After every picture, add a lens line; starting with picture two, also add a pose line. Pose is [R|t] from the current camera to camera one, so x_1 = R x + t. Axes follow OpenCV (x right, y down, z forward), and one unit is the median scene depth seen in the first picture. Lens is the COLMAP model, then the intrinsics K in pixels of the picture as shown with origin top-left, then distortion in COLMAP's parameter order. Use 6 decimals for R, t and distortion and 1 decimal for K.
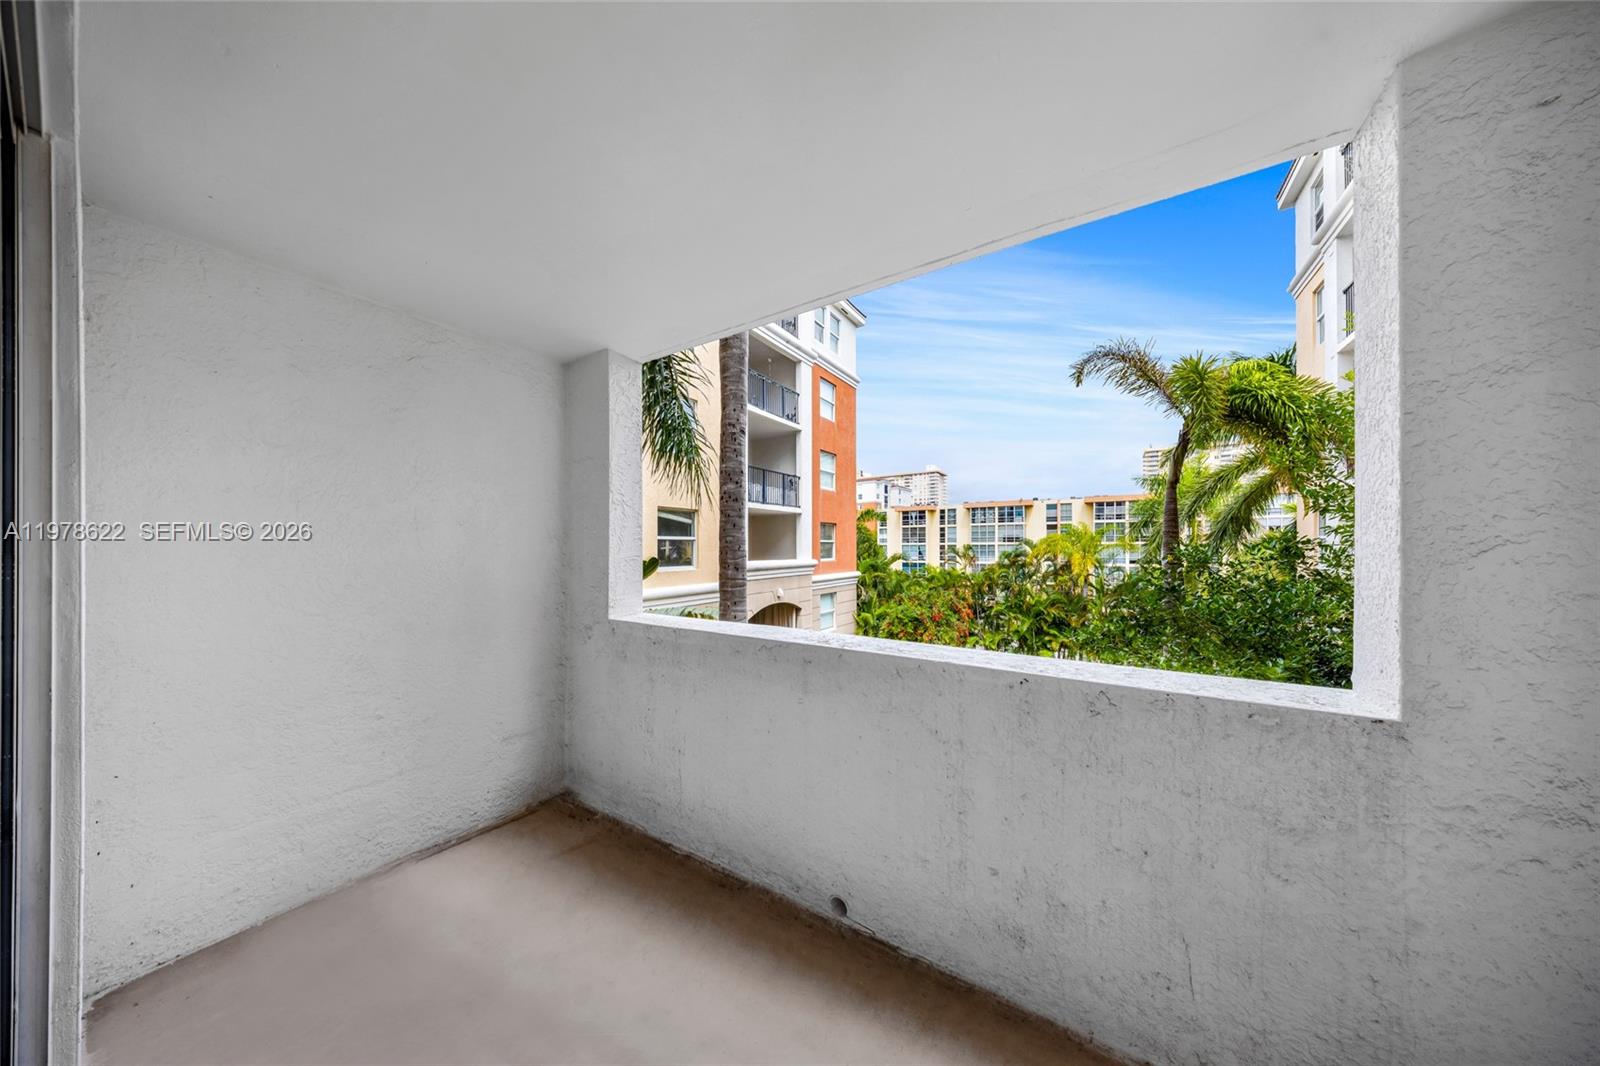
lens RADIAL K [[472.8, 0, 795.8], [0, 472.8, 547.7], [0, 0, 1]] dist [-0.000020, -0.000001]
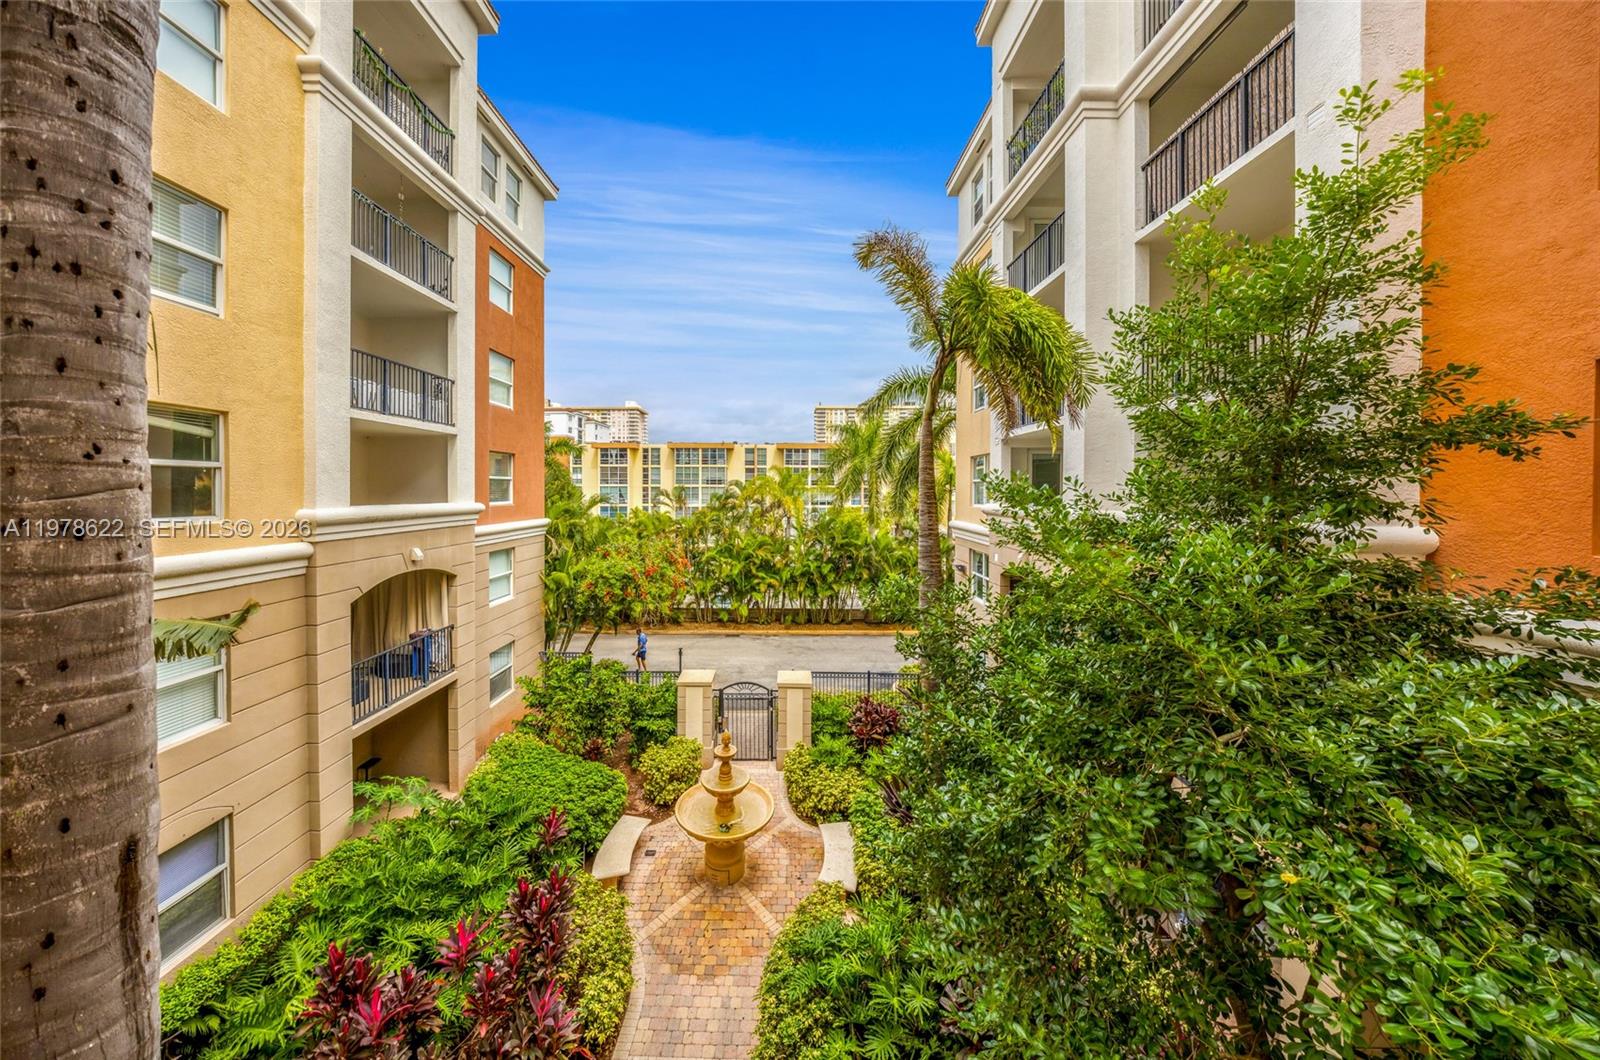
lens RADIAL K [[512.2, 0, 782.0], [0, 512.2, 495.6], [0, 0, 1]] dist [-0.001478, -0.000158]
pose [[0.844787, -0.000050, 0.535102, 0.009971], [-0.005820, 0.999940, 0.009282, 0.003614], [-0.535071, -0.010955, 0.844736, 0.099839]]
